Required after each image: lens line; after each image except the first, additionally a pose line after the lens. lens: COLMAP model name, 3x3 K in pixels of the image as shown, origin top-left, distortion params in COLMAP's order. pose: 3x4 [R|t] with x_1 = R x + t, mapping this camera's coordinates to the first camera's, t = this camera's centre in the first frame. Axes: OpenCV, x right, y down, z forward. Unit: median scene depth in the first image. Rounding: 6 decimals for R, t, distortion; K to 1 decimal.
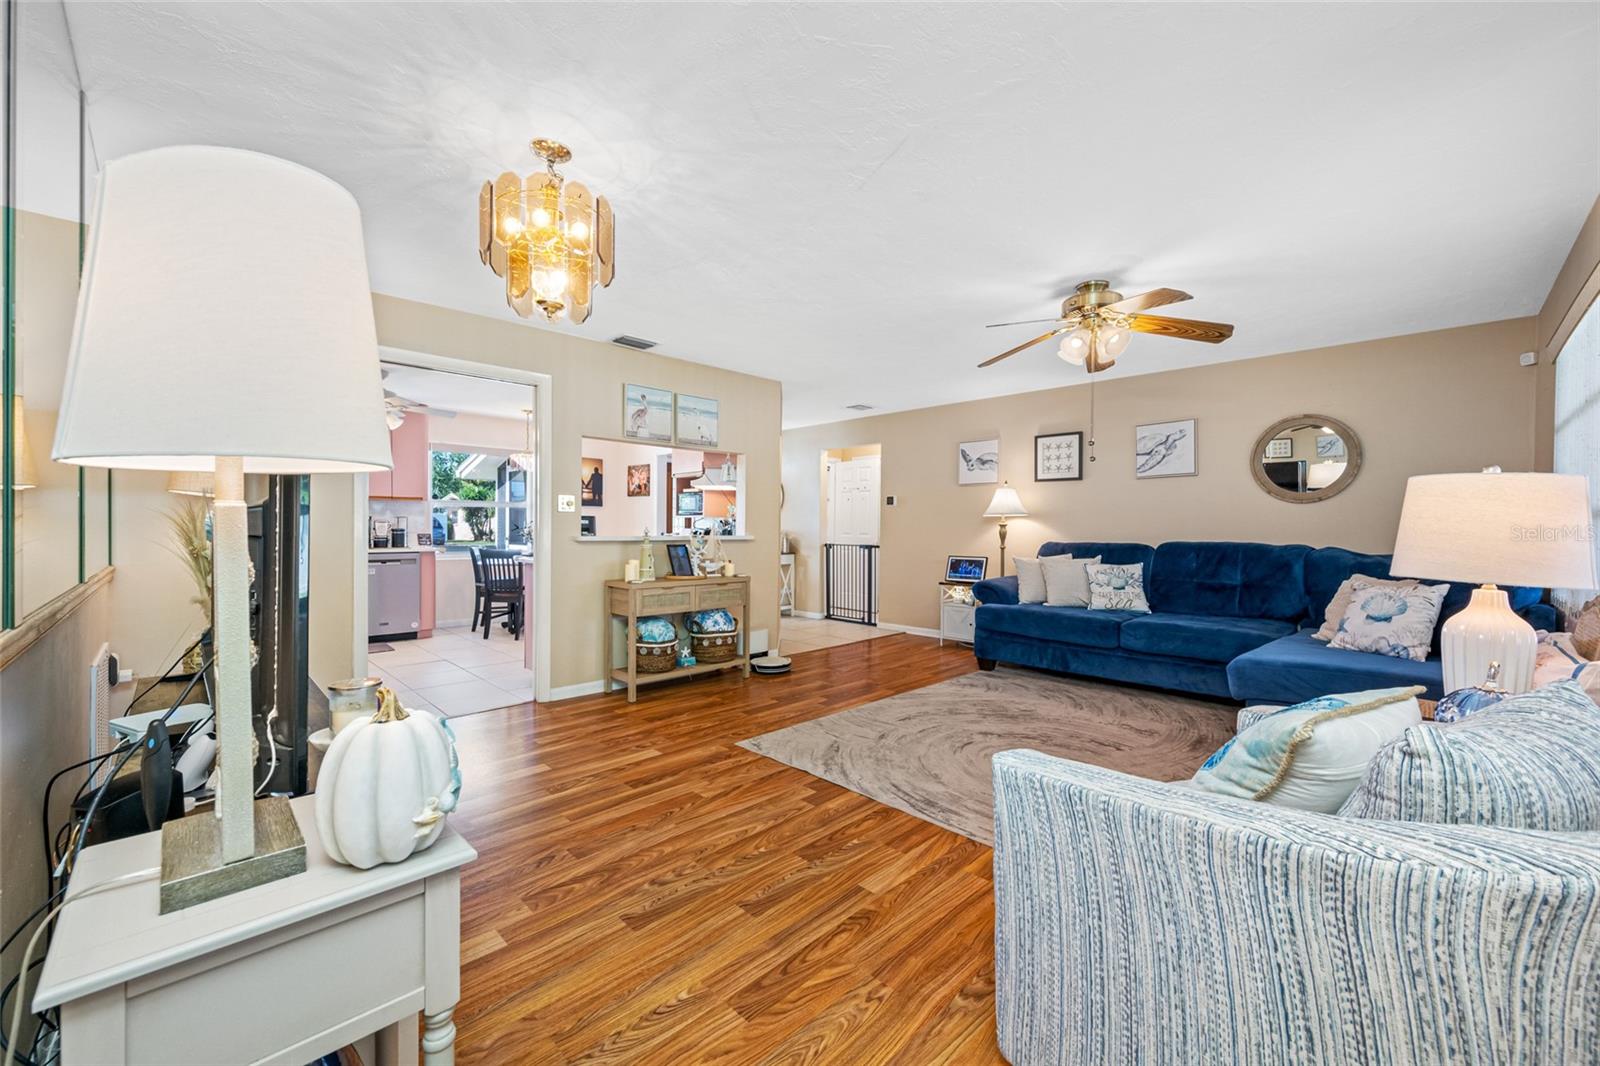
lens RADIAL K [[628.2, 0, 808.5], [0, 628.2, 537.8], [0, 0, 1]] dist [0.000185, -0.000175]
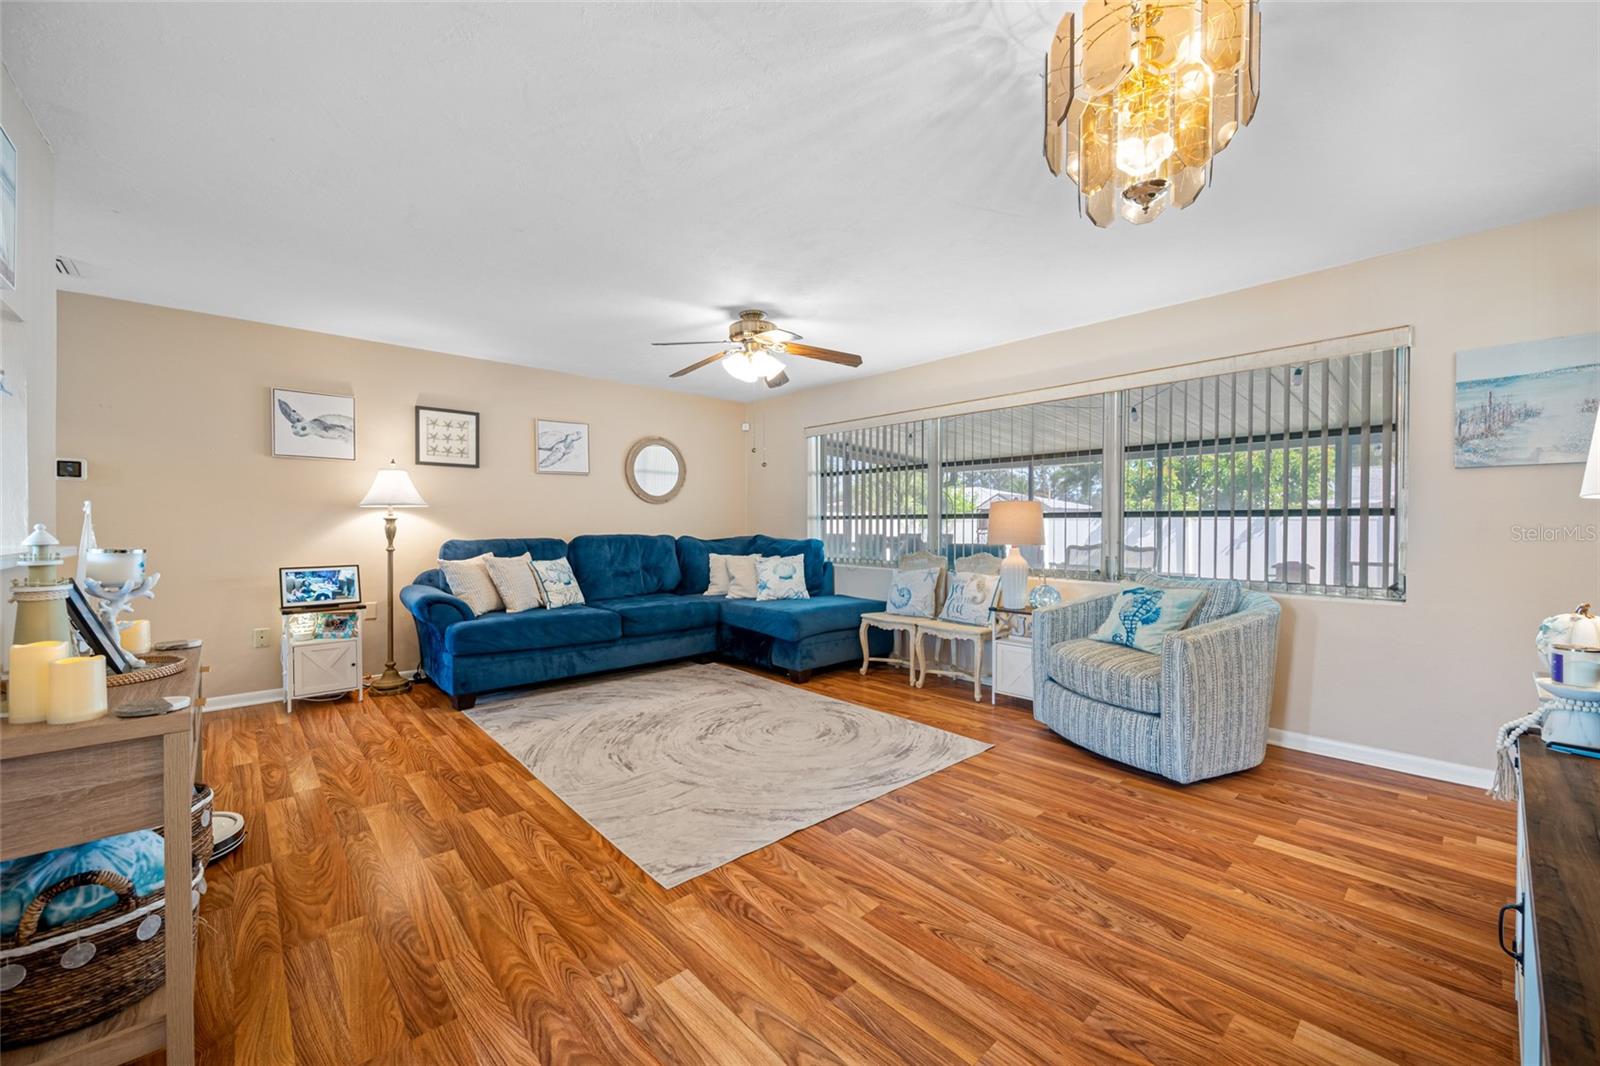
lens RADIAL K [[629.0, 0, 800.0], [0, 629.0, 533.0], [0, 0, 1]] dist [-0.001964, -0.000147]
pose [[0.053183, -0.019111, 0.998402, -0.587249], [0.017689, 0.999678, 0.018194, -0.013233], [-0.998428, 0.016693, 0.053504, 0.707064]]
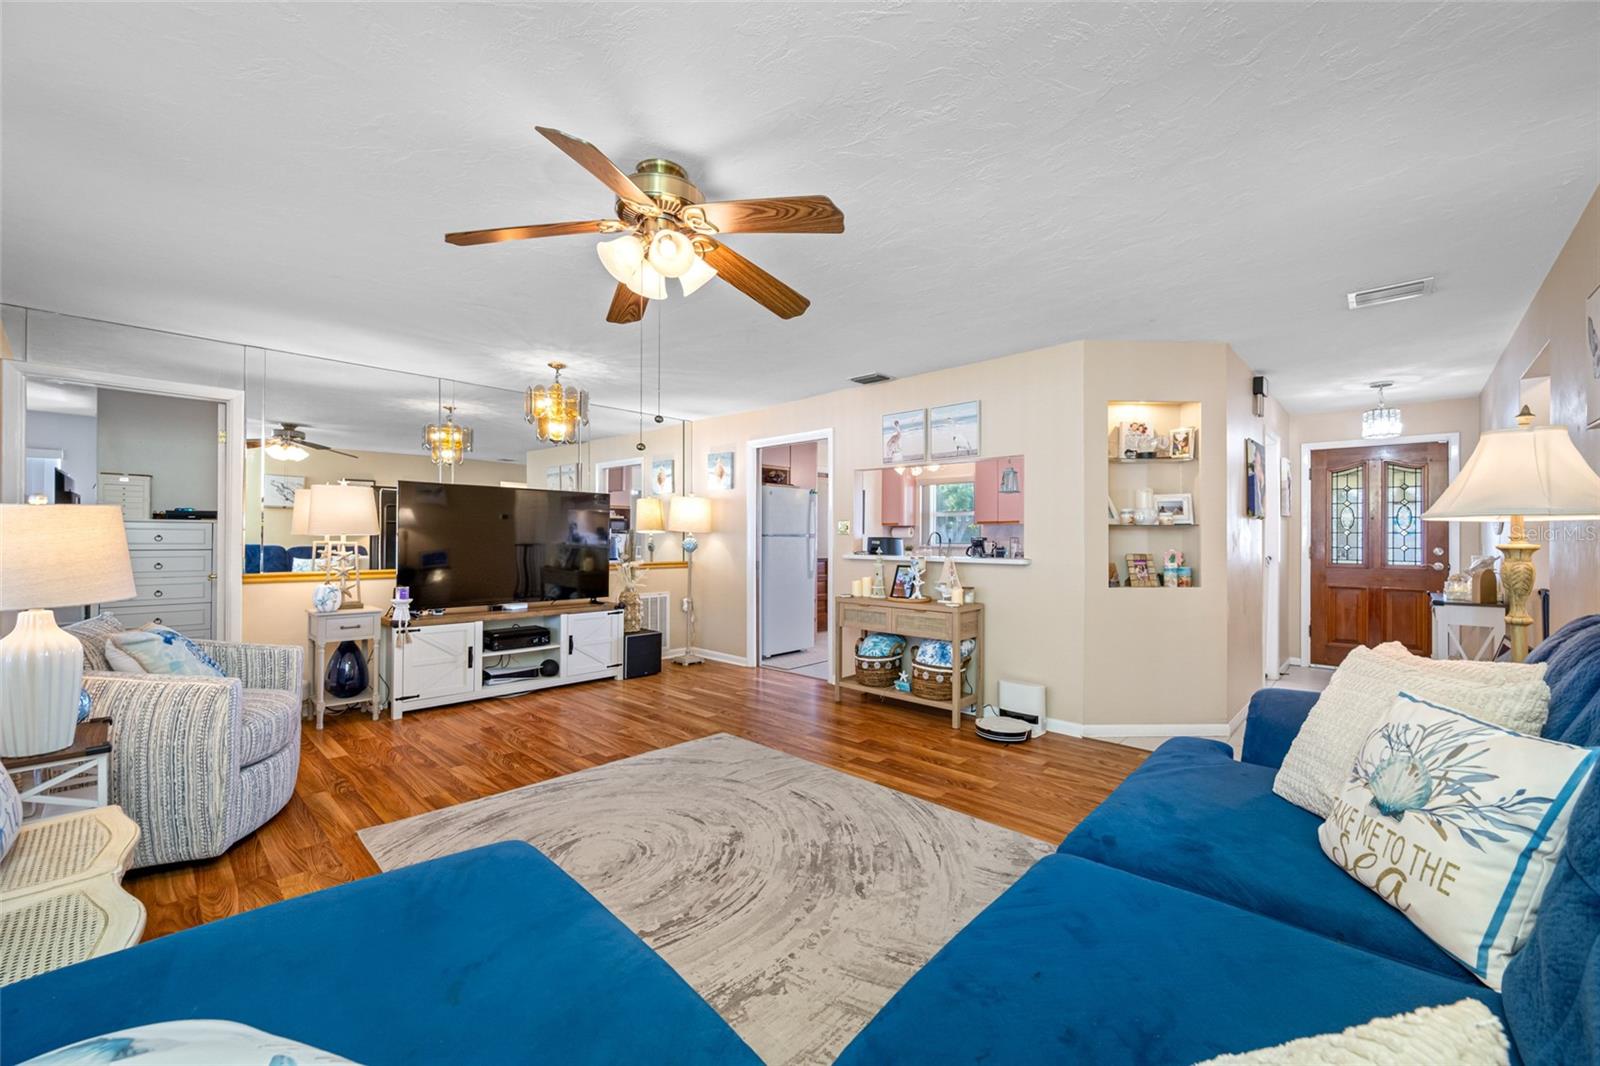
lens RADIAL K [[640.9, 0, 802.2], [0, 640.9, 532.9], [0, 0, 1]] dist [0.001252, 0.000030]
pose [[0.026811, -0.015454, -0.999521, 0.911629], [-0.023028, 0.999606, -0.016073, -0.022757], [0.999375, 0.023448, 0.026444, 0.933326]]
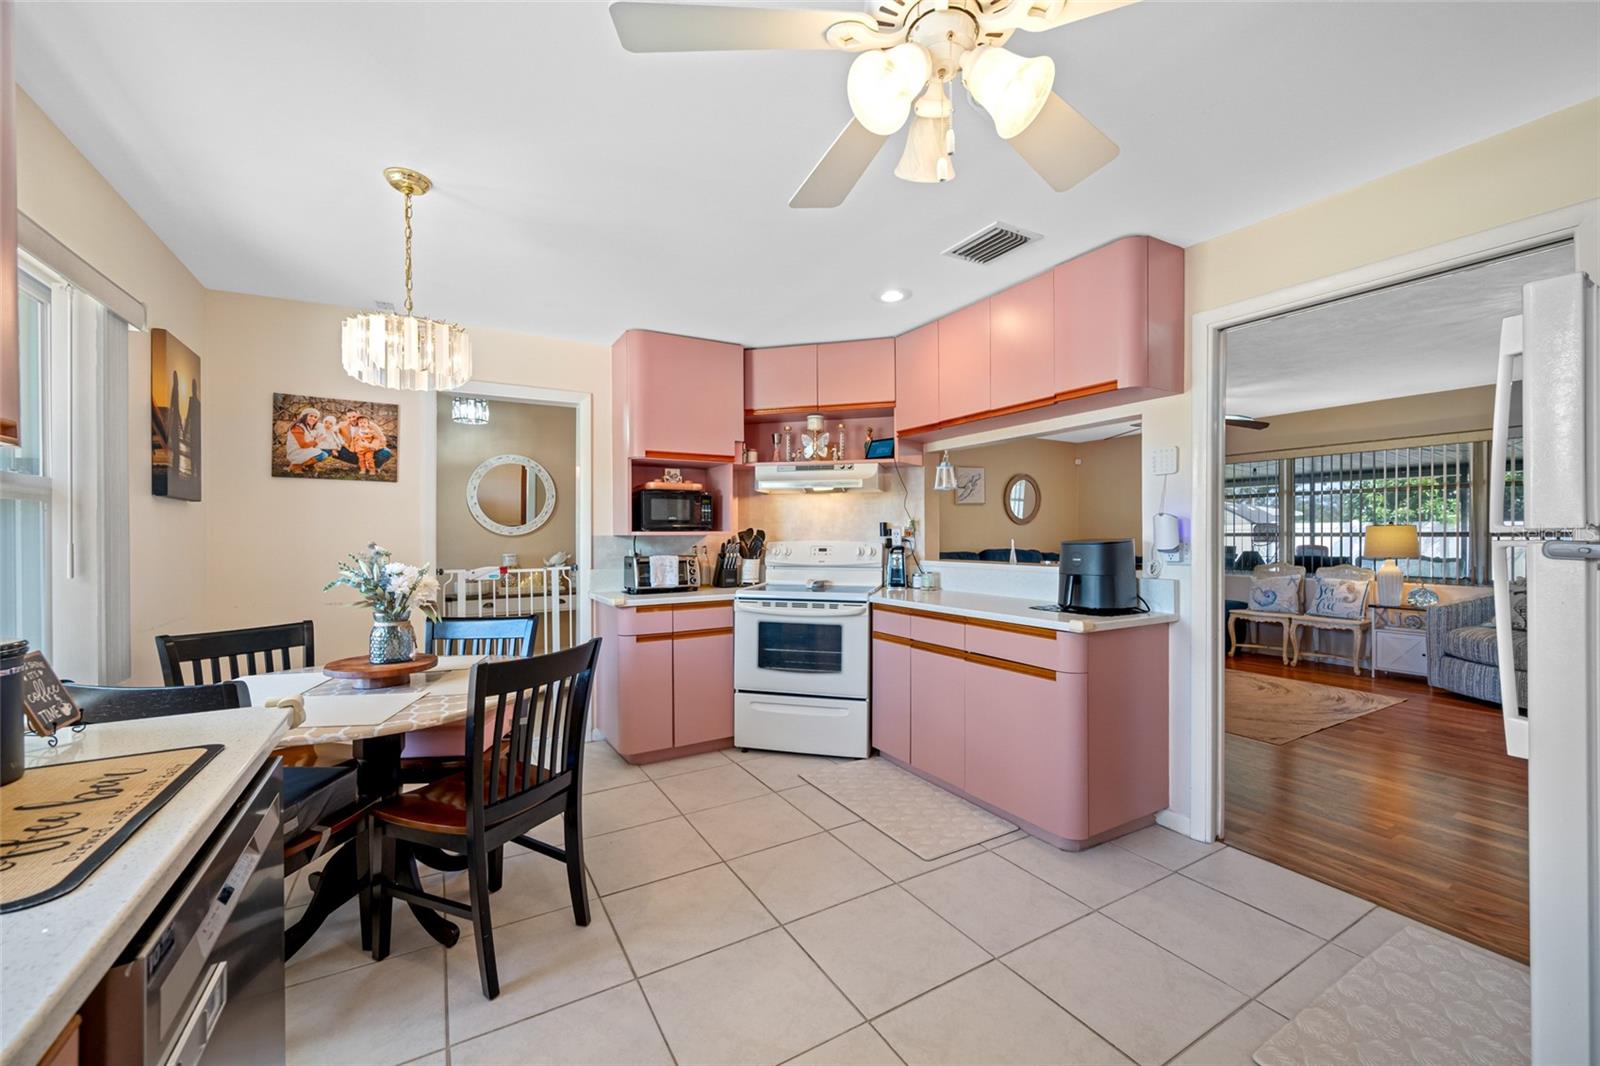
lens RADIAL K [[628.2, 0, 808.5], [0, 628.2, 537.8], [0, 0, 1]] dist [0.000185, -0.000175]
pose [[0.256793, -0.013101, 0.966378, -1.166891], [0.025300, 0.999657, 0.006829, -0.052181], [-0.966135, 0.022696, 0.257036, 1.269036]]
